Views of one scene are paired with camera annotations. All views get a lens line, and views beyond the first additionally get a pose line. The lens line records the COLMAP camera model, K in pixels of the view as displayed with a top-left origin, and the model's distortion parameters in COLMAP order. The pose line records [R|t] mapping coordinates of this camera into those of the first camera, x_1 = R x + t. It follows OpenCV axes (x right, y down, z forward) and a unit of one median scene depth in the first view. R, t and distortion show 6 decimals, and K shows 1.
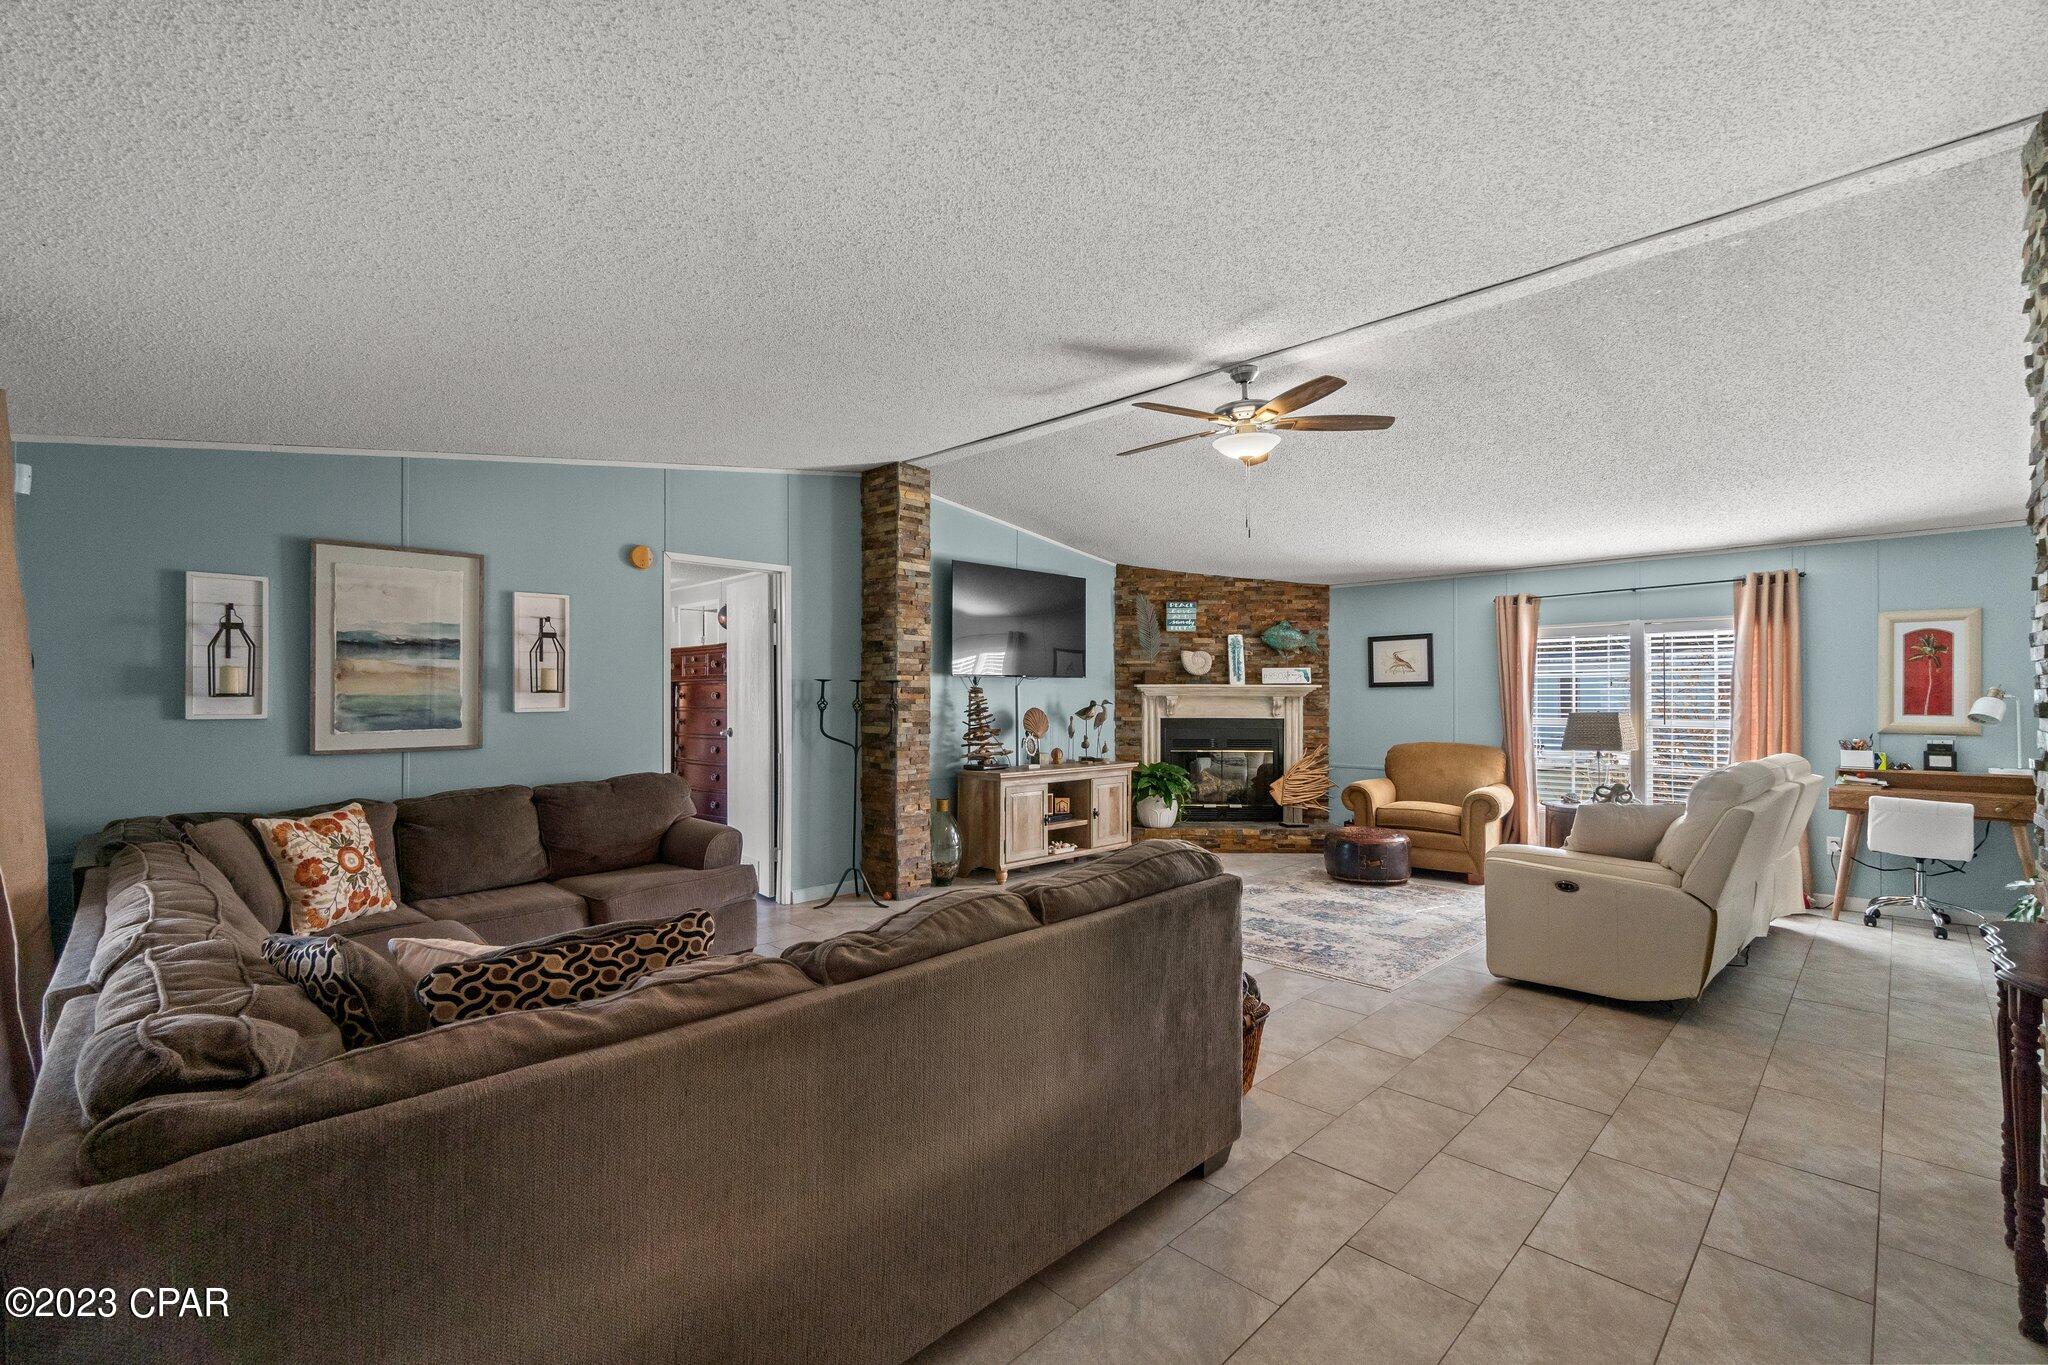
lens RADIAL K [[882.5, 0, 1024.4], [0, 882.5, 687.9], [0, 0, 1]] dist [-0.001736, 0.001395]
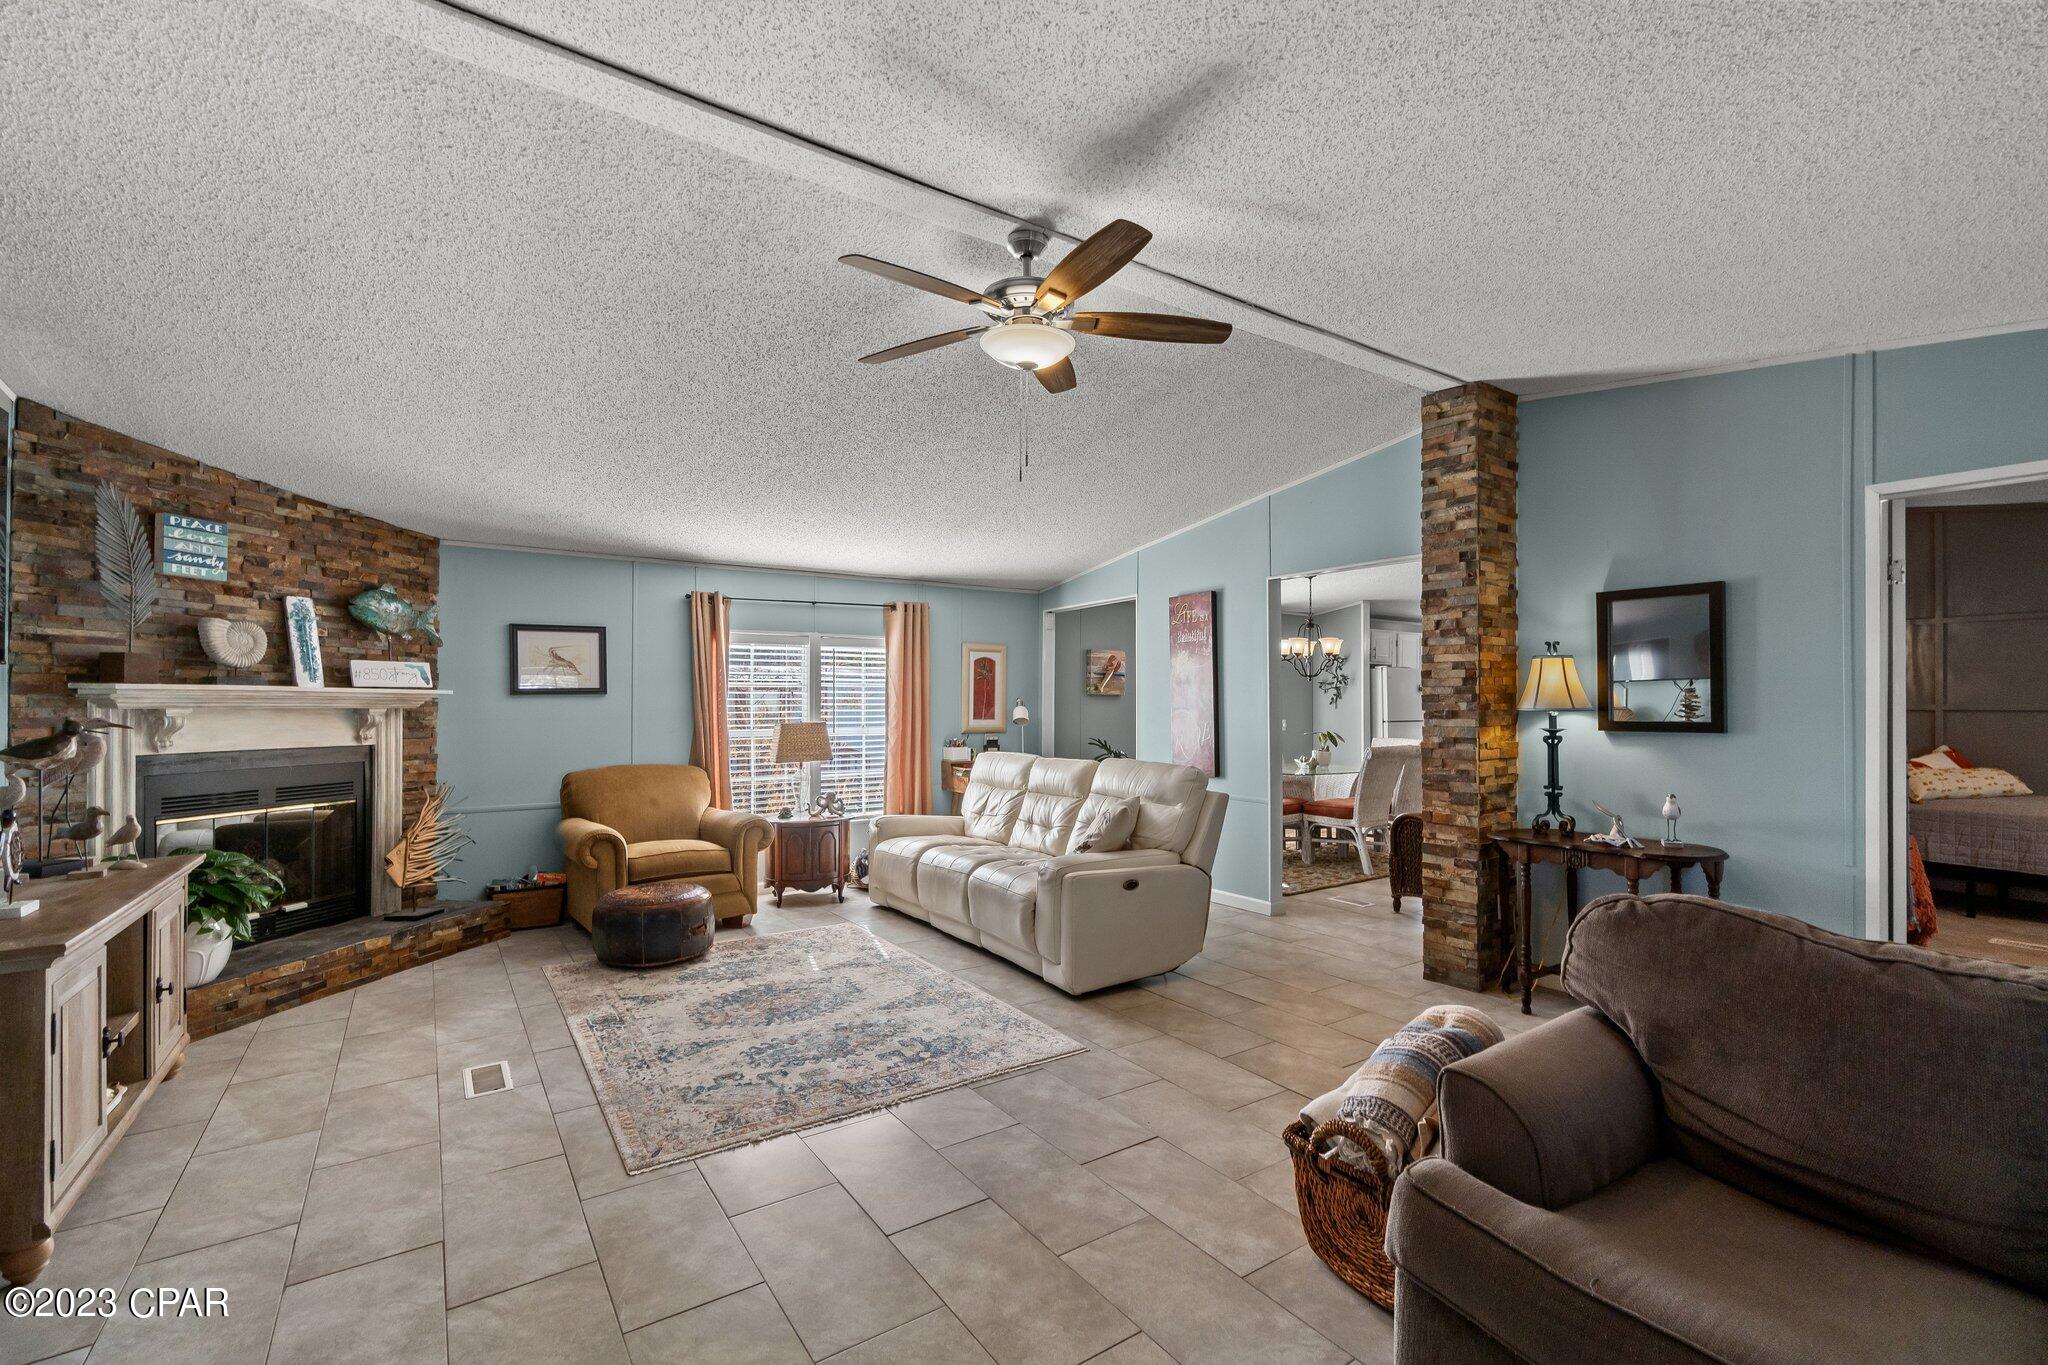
lens RADIAL K [[882.5, 0, 1025.1], [0, 882.5, 696.3], [0, 0, 1]] dist [-0.001736, 0.001395]
pose [[0.185415, 0.009698, 0.982612, -0.231477], [-0.002290, 0.999953, -0.009437, 0.006099], [-0.982658, -0.000500, 0.185429, 0.442298]]
